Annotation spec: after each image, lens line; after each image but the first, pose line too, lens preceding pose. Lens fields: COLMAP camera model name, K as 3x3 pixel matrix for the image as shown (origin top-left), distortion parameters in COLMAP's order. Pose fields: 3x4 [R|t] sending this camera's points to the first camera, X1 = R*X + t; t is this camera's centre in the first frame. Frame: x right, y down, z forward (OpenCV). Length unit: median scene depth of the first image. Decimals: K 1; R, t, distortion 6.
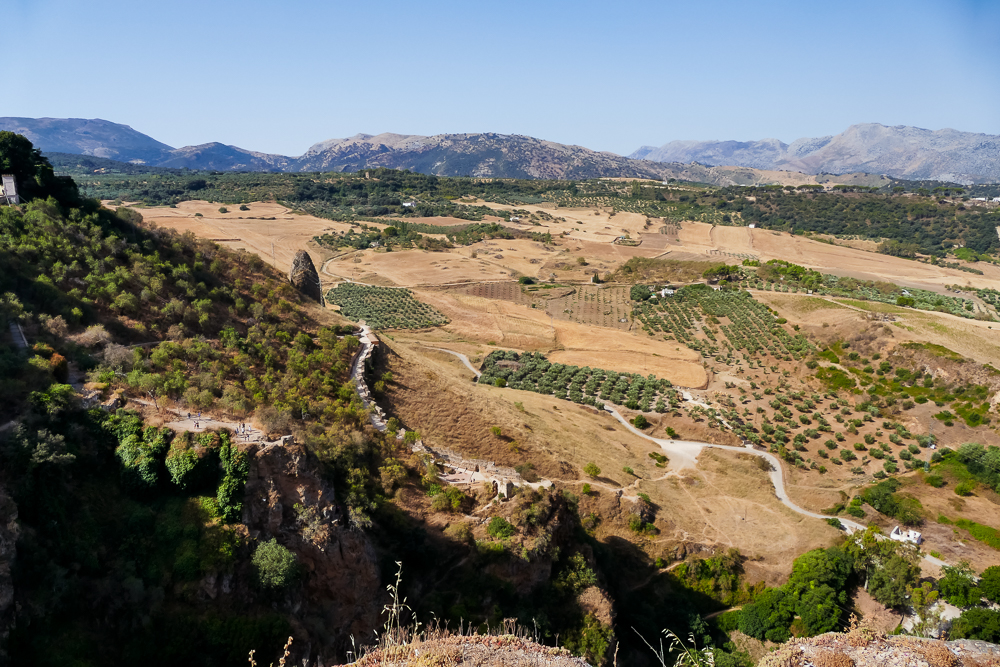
lens RADIAL K [[715.4, 0, 496.7], [0, 715.4, 332.0], [0, 0, 1]] dist [-0.009179, 0.001433]
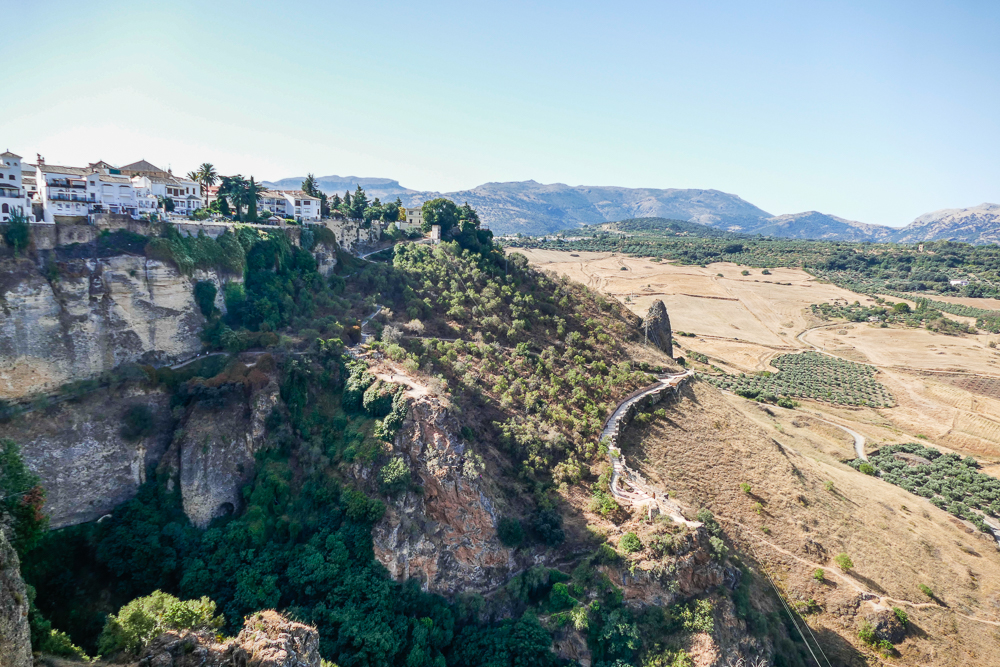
lens RADIAL K [[719.4, 0, 498.2], [0, 719.4, 332.8], [0, 0, 1]] dist [-0.011389, 0.004662]
pose [[0.702355, 0.128120, -0.700202, 0.160785], [-0.191746, 0.981362, -0.012770, 0.001085], [0.685515, 0.143230, 0.713831, 0.000491]]
